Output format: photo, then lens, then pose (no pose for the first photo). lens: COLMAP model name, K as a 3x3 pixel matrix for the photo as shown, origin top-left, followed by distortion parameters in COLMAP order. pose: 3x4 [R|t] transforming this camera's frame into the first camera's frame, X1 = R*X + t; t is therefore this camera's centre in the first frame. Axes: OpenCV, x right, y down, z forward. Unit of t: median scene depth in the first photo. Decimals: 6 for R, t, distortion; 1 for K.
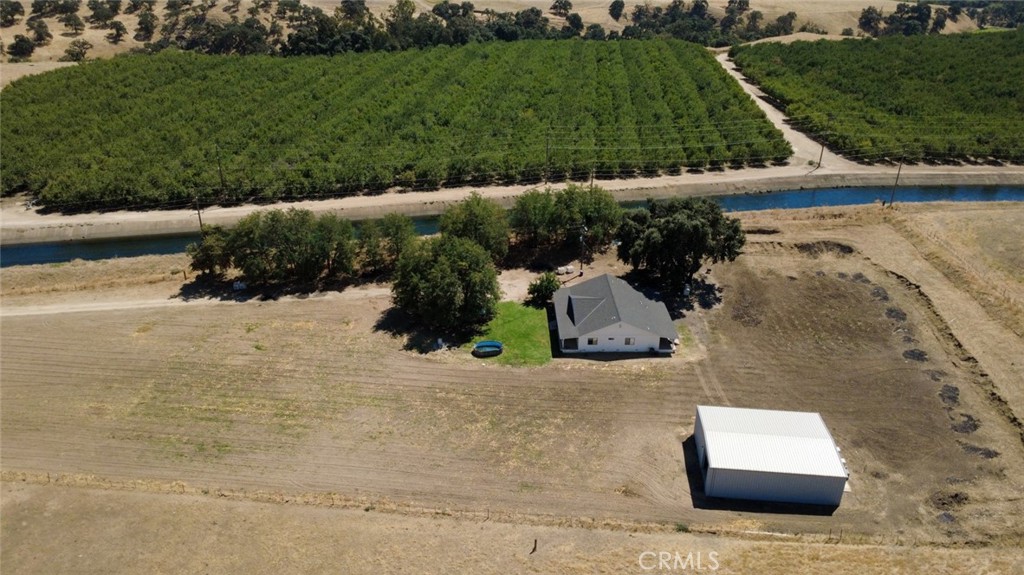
lens RADIAL K [[746.1, 0, 499.0], [0, 746.1, 288.0], [0, 0, 1]] dist [-0.002486, 0.000876]
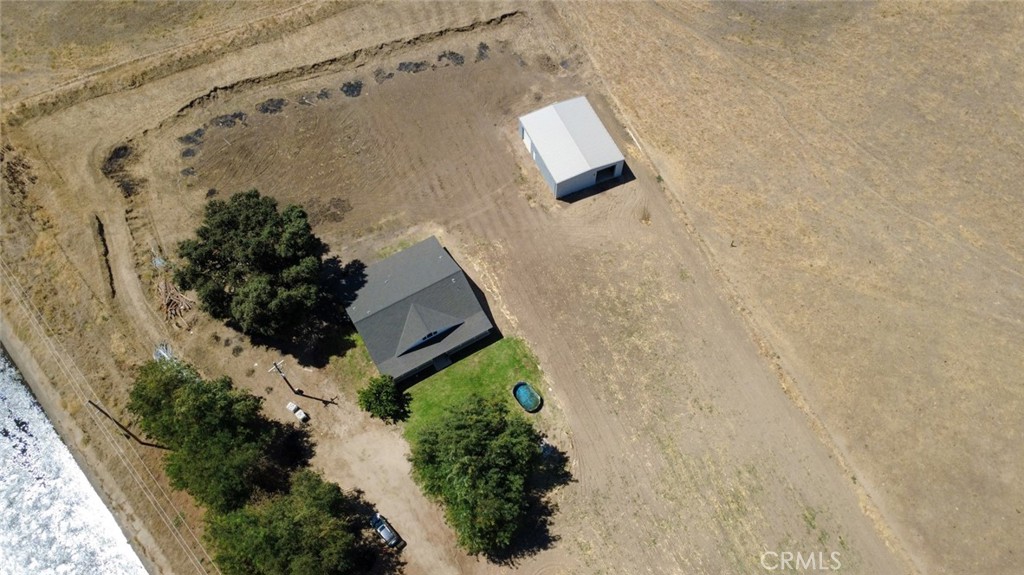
lens RADIAL K [[746.1, 0, 499.0], [0, 746.1, 288.0], [0, 0, 1]] dist [-0.002486, 0.000876]
pose [[-0.499116, -0.766869, 0.403479, -0.268859], [0.378253, 0.226109, 0.897663, -0.797459], [-0.779620, 0.600655, 0.177215, 0.789307]]
